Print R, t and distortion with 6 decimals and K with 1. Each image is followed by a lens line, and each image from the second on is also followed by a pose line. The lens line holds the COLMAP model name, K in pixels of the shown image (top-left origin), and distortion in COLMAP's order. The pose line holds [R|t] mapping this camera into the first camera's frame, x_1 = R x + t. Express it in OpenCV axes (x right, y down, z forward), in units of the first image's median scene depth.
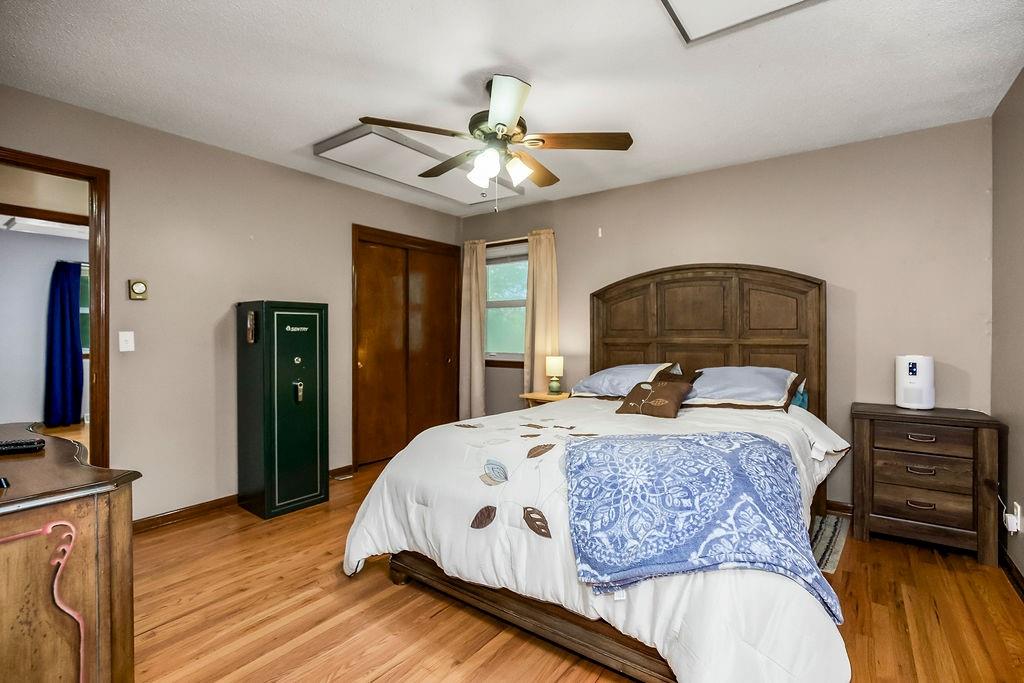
lens RADIAL K [[478.1, 0, 518.4], [0, 478.1, 334.4], [0, 0, 1]] dist [-0.008801, 0.002183]
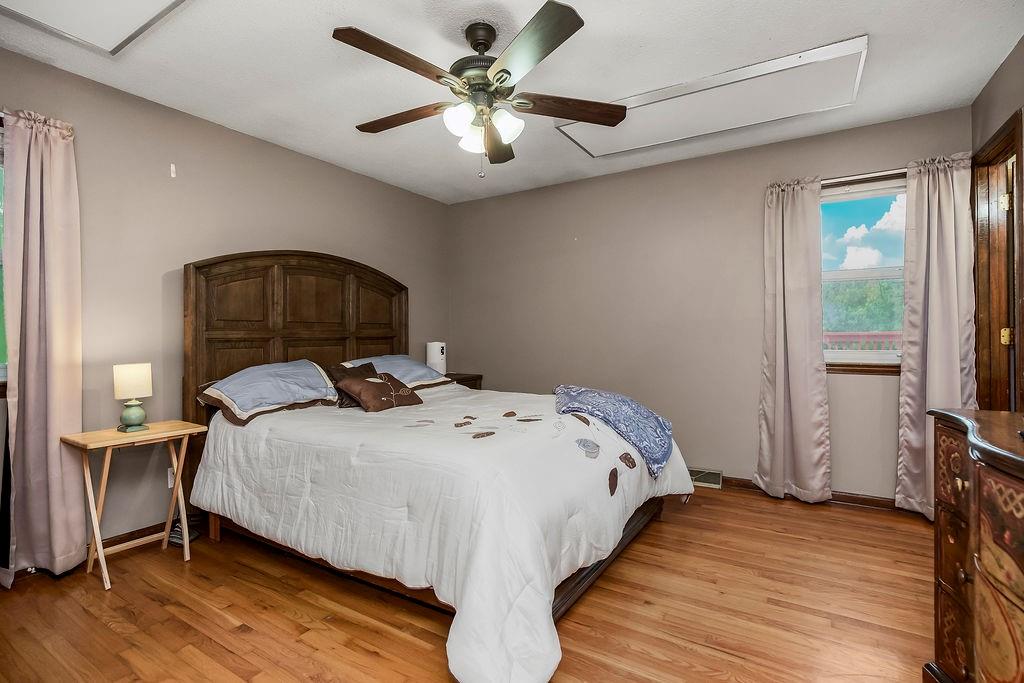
lens RADIAL K [[478.1, 0, 518.7], [0, 478.1, 338.8], [0, 0, 1]] dist [-0.008801, 0.002183]
pose [[-0.083131, -0.004121, 0.996530, -0.556436], [0.007300, 0.999962, 0.004744, 0.018764], [-0.996512, 0.007669, -0.083098, 0.621654]]
